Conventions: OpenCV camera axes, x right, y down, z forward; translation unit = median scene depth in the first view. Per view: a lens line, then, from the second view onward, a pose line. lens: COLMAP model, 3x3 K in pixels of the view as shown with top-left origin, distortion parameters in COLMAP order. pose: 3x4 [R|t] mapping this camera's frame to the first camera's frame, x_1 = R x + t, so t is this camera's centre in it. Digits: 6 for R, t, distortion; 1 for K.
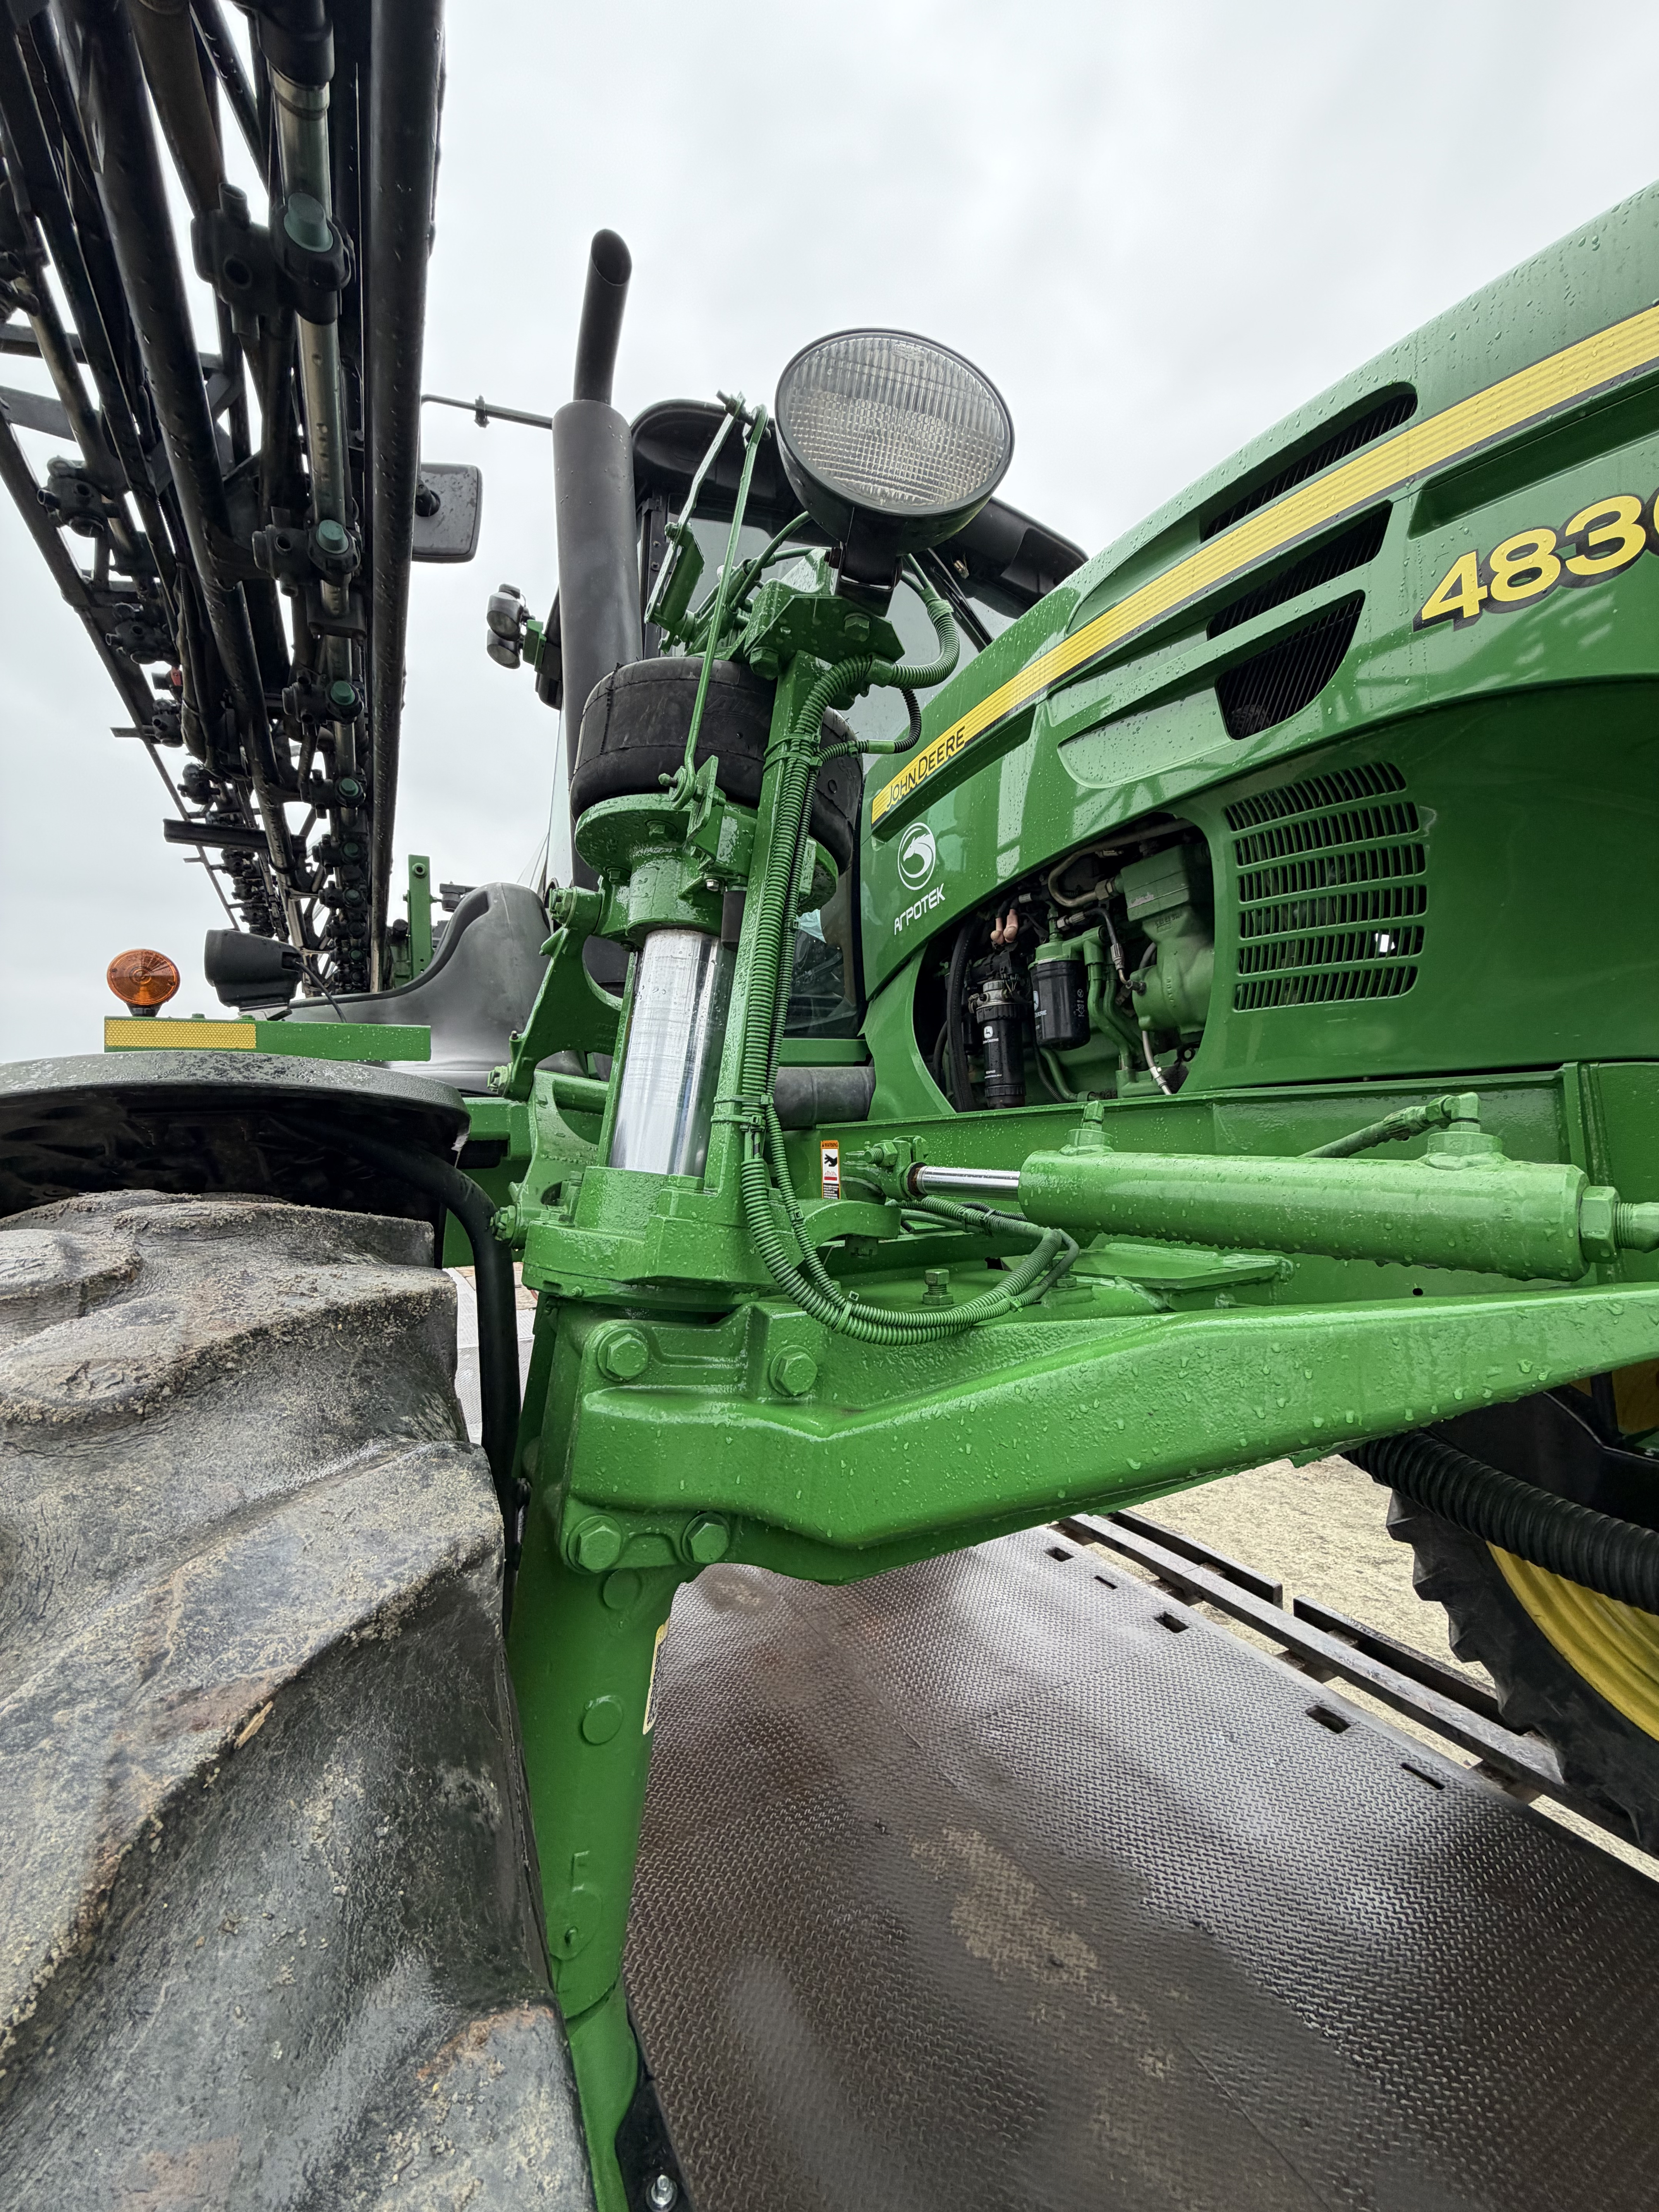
lens RADIAL K [[879.9, 0, 825.9], [0, 879.9, 1096.7], [0, 0, 1]] dist [-0.000041, -0.000167]
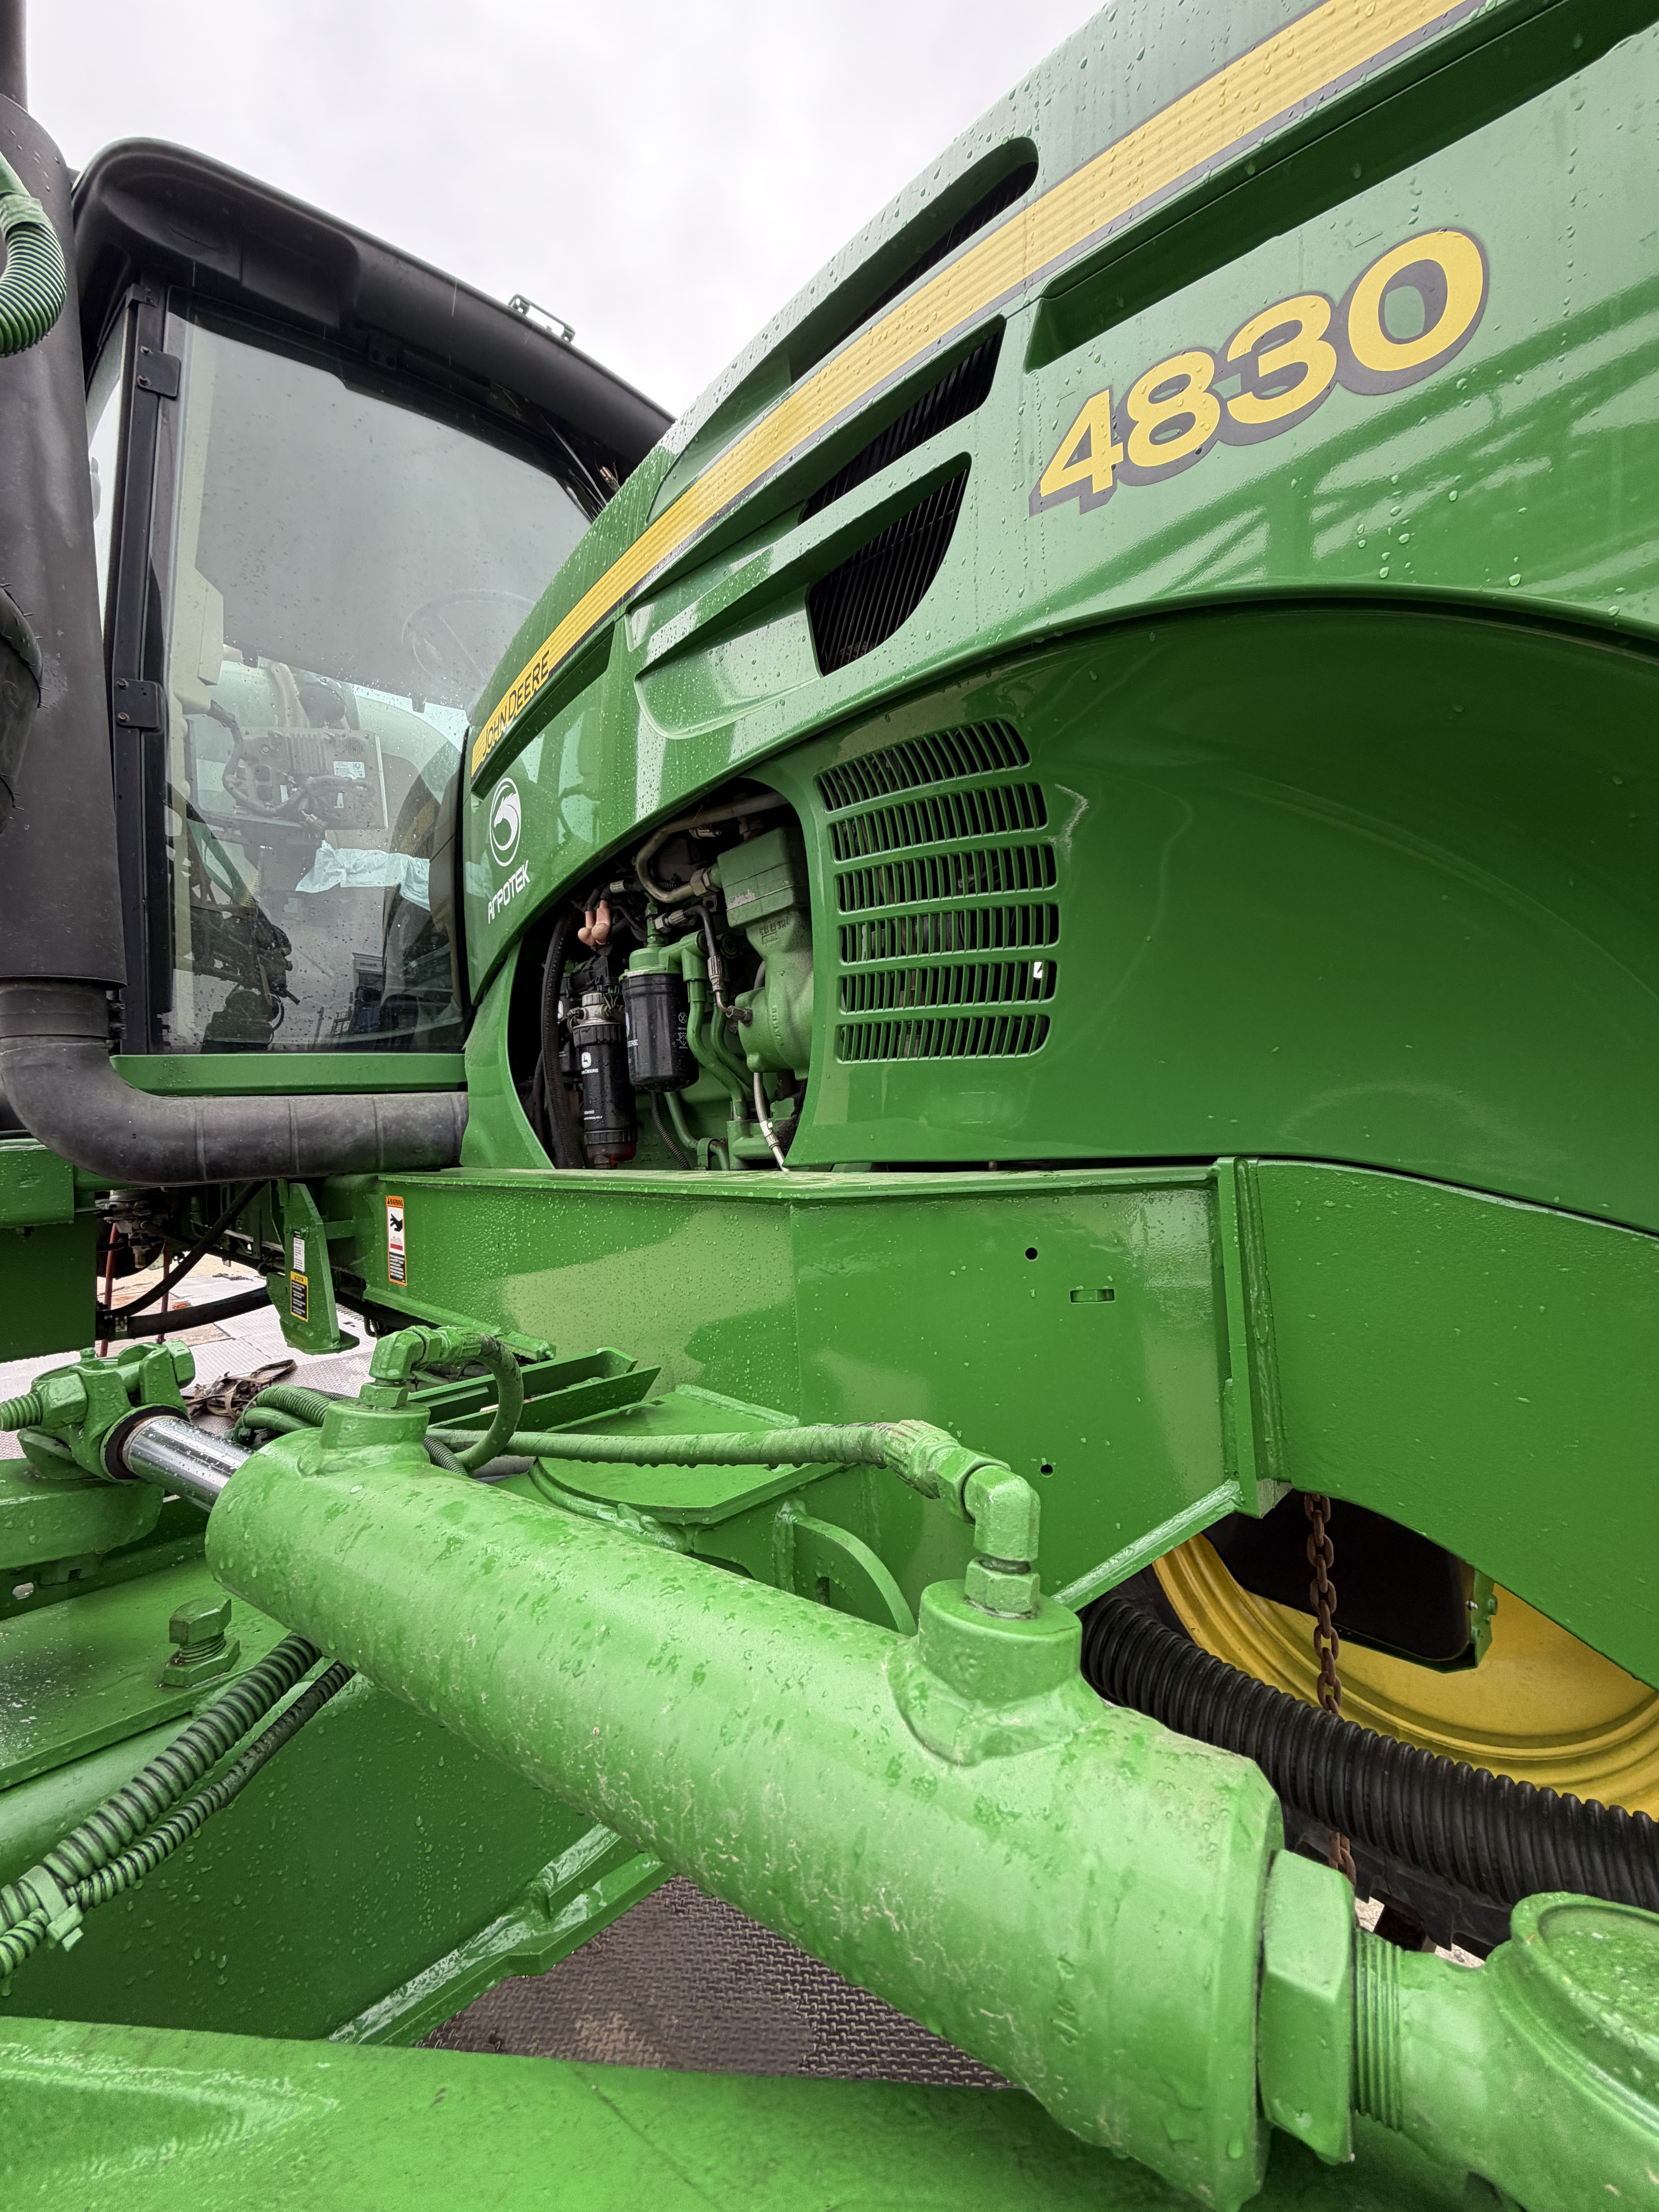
lens RADIAL K [[879.9, 0, 825.9], [0, 879.9, 1096.7], [0, 0, 1]] dist [-0.000041, -0.000167]
pose [[0.961428, -0.009209, 0.274903, 0.214605], [0.003123, 0.999740, 0.022570, -0.071469], [-0.275039, -0.020841, 0.961207, 0.256646]]
